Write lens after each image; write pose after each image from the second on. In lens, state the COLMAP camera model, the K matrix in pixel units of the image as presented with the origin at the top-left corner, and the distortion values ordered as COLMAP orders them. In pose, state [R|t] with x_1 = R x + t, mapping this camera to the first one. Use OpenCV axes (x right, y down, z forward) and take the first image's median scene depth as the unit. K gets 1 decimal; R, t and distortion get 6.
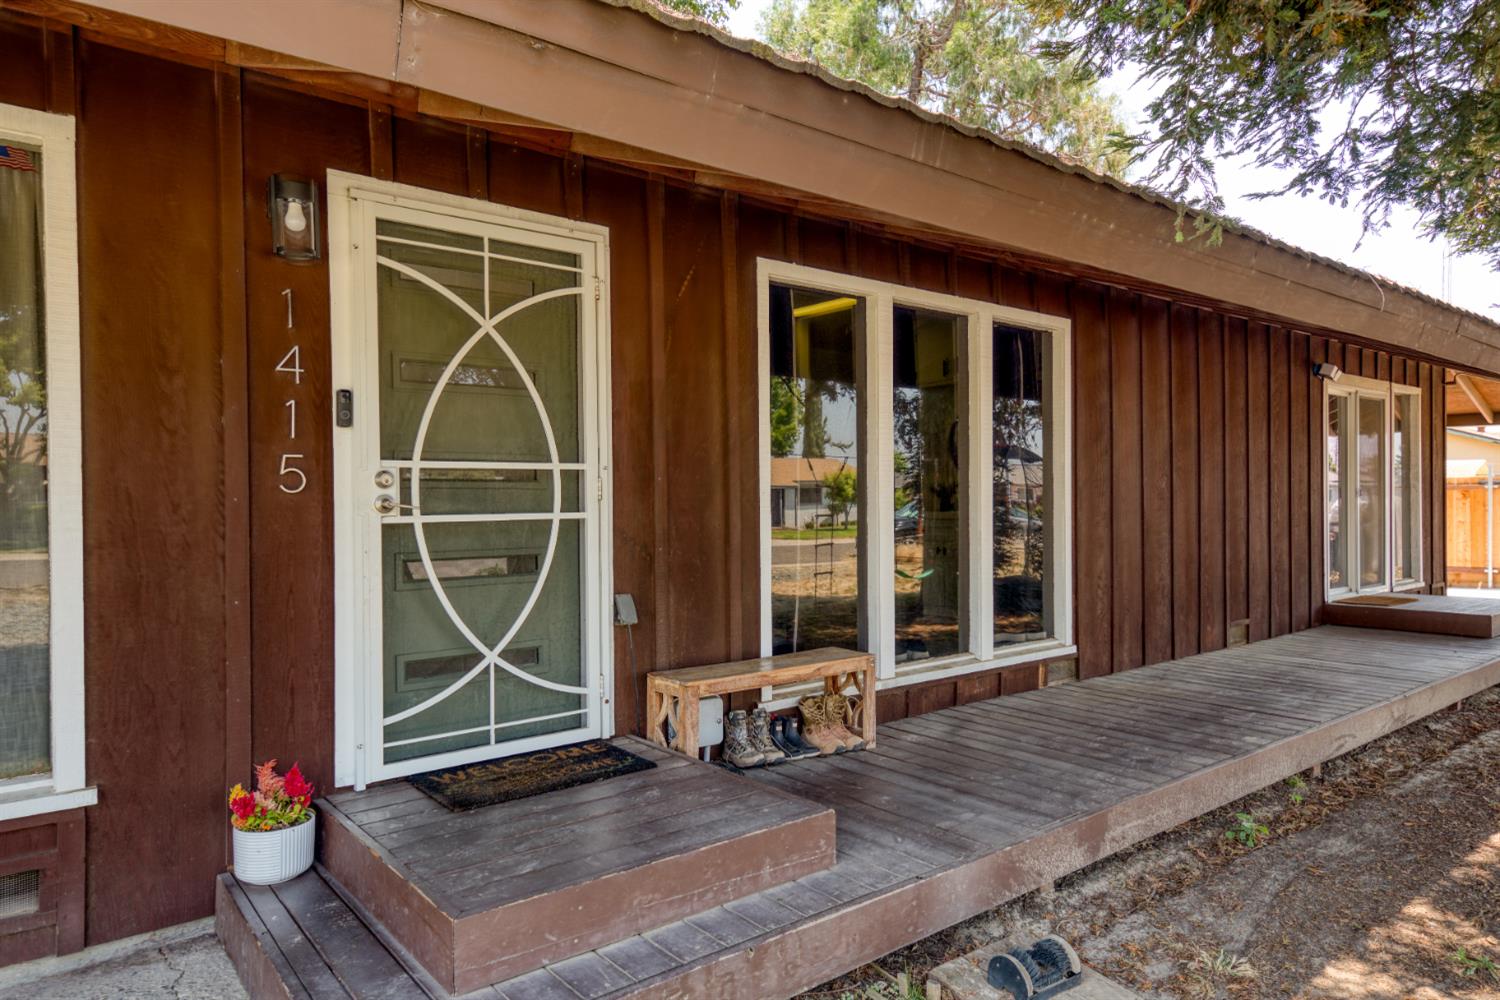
lens RADIAL K [[946.7, 0, 750.0], [0, 946.7, 500.0], [0, 0, 1]] dist [0.002030, 0.000572]
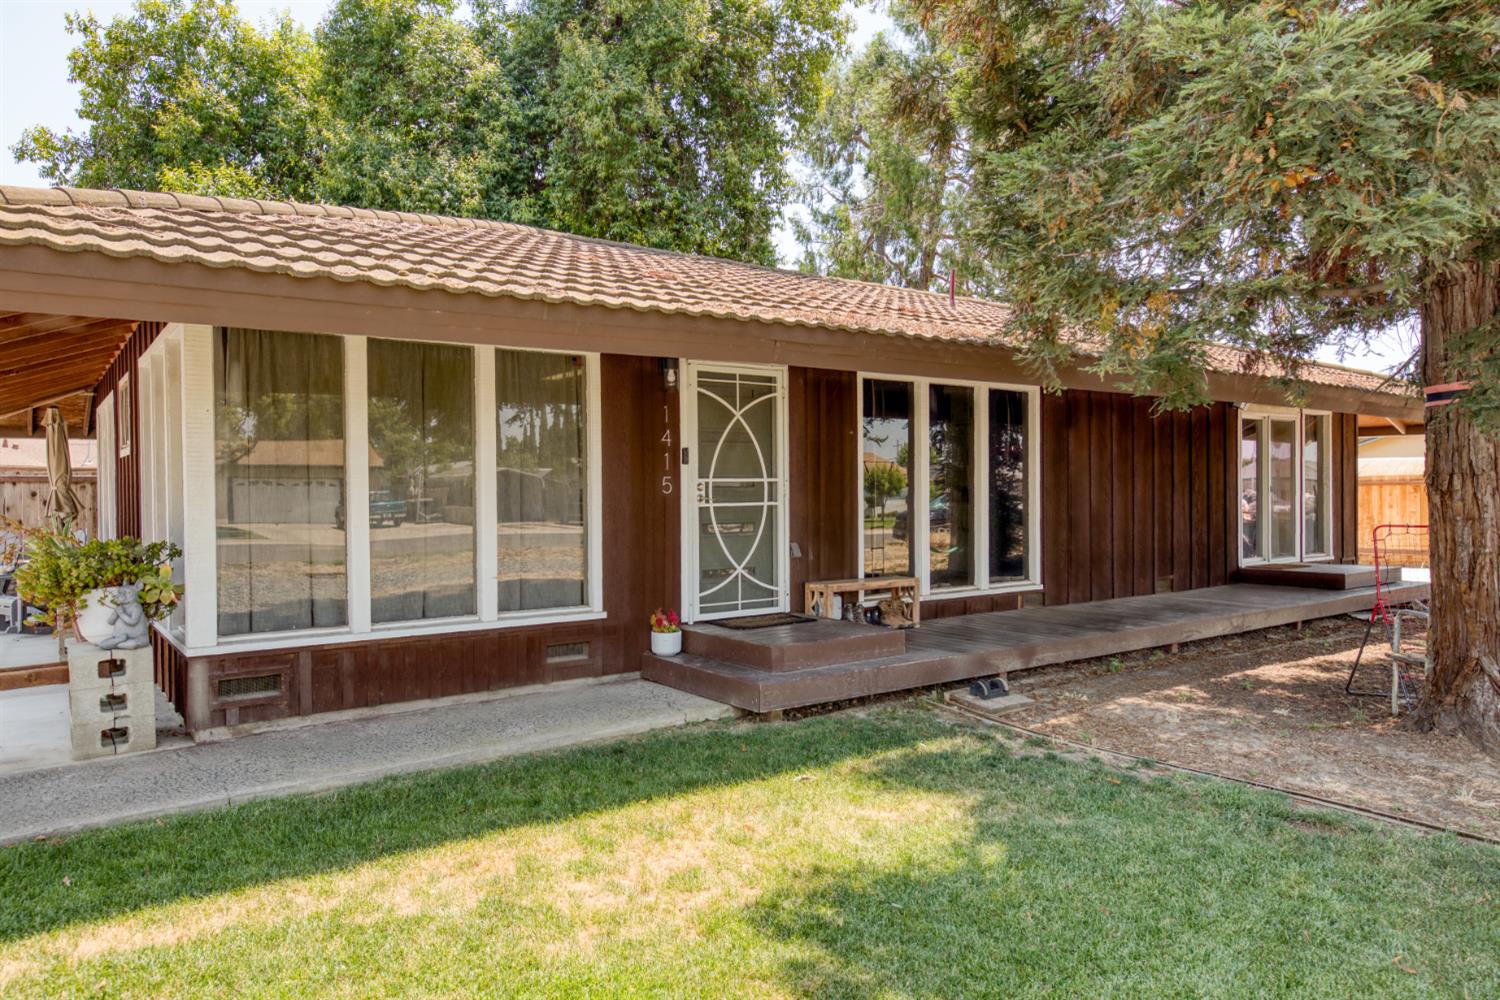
lens RADIAL K [[971.5, 0, 695.2], [0, 971.5, 504.1], [0, 0, 1]] dist [0.000771, -0.000020]
pose [[0.996615, -0.000440, -0.082206, -0.161510], [0.001327, 0.999942, 0.010731, -0.004838], [0.082197, -0.010804, 0.996558, -1.009071]]
